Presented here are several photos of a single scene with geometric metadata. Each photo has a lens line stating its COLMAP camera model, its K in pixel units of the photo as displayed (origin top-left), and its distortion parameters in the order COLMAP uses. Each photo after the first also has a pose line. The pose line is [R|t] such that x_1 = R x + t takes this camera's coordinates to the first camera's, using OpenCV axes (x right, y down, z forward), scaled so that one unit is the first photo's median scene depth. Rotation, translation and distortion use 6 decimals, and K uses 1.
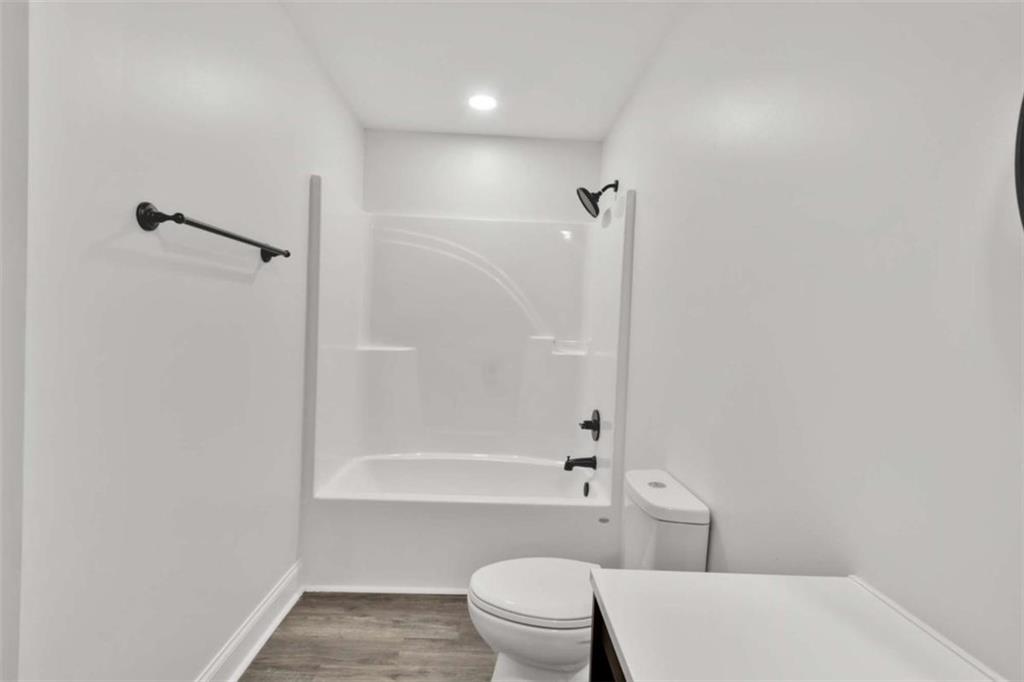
lens RADIAL K [[473.0, 0, 507.1], [0, 473.0, 336.7], [0, 0, 1]] dist [0.010555, -0.001941]
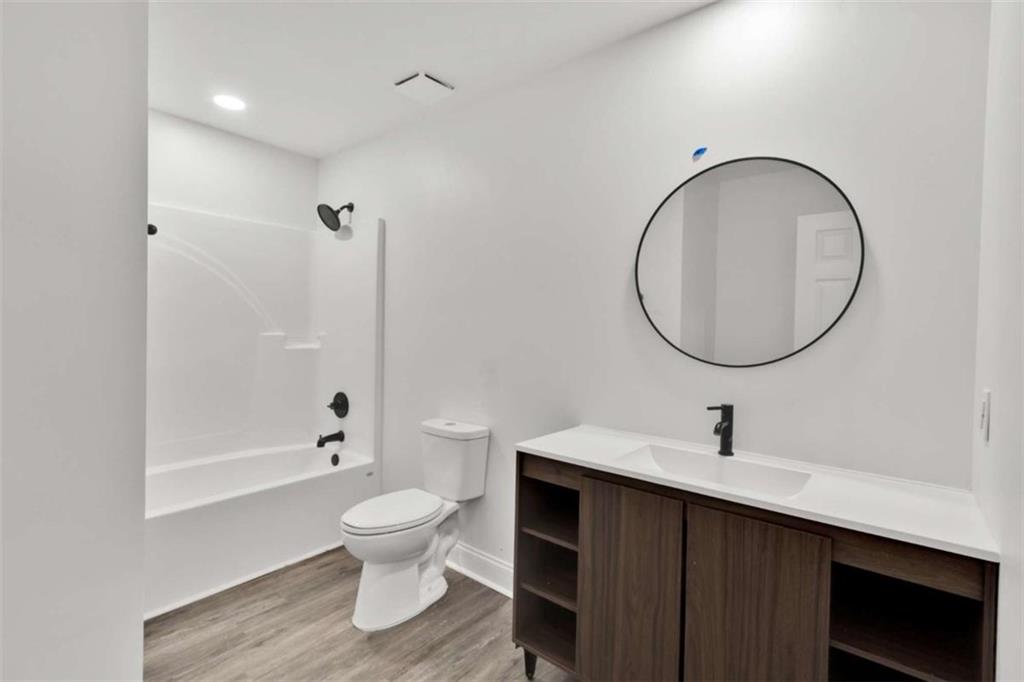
lens RADIAL K [[473.0, 0, 507.1], [0, 473.0, 336.7], [0, 0, 1]] dist [0.010555, -0.001941]
pose [[0.654601, -0.041664, 0.754825, -0.445024], [0.025017, 0.999127, 0.033453, -0.016222], [-0.755560, -0.003015, 0.655072, -0.107042]]
